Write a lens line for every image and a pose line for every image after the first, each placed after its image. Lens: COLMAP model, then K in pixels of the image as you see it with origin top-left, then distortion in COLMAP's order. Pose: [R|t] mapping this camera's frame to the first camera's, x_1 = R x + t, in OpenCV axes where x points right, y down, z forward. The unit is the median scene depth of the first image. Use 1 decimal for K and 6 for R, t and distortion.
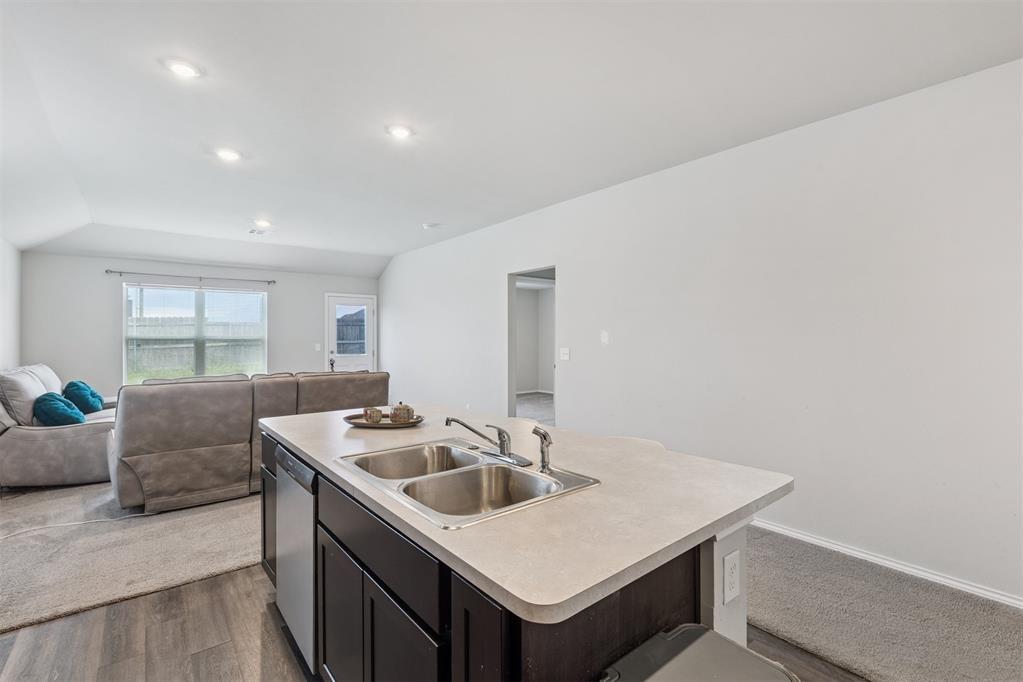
lens RADIAL K [[462.7, 0, 512.5], [0, 462.7, 332.7], [0, 0, 1]] dist [0.000891, 0.000009]
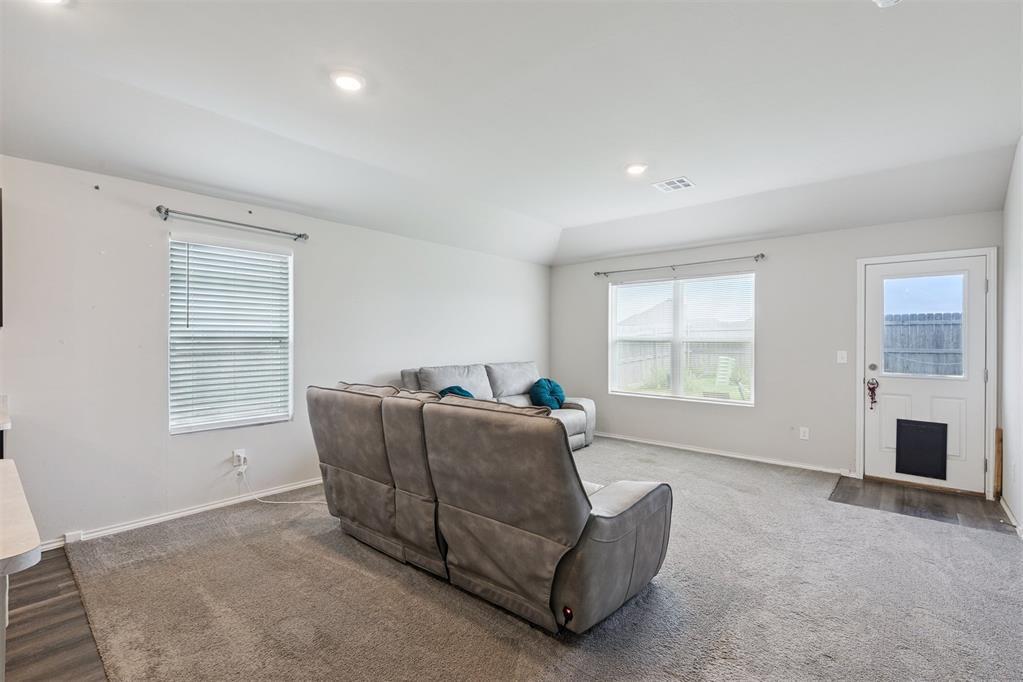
lens RADIAL K [[459.1, 0, 511.5], [0, 459.1, 341.0], [0, 0, 1]] dist [0.018859, 0.000049]
pose [[0.194736, 0.004942, -0.980843, 0.067434], [0.001606, 0.999984, 0.005357, 0.008680], [0.980854, -0.002618, 0.194725, 0.523049]]
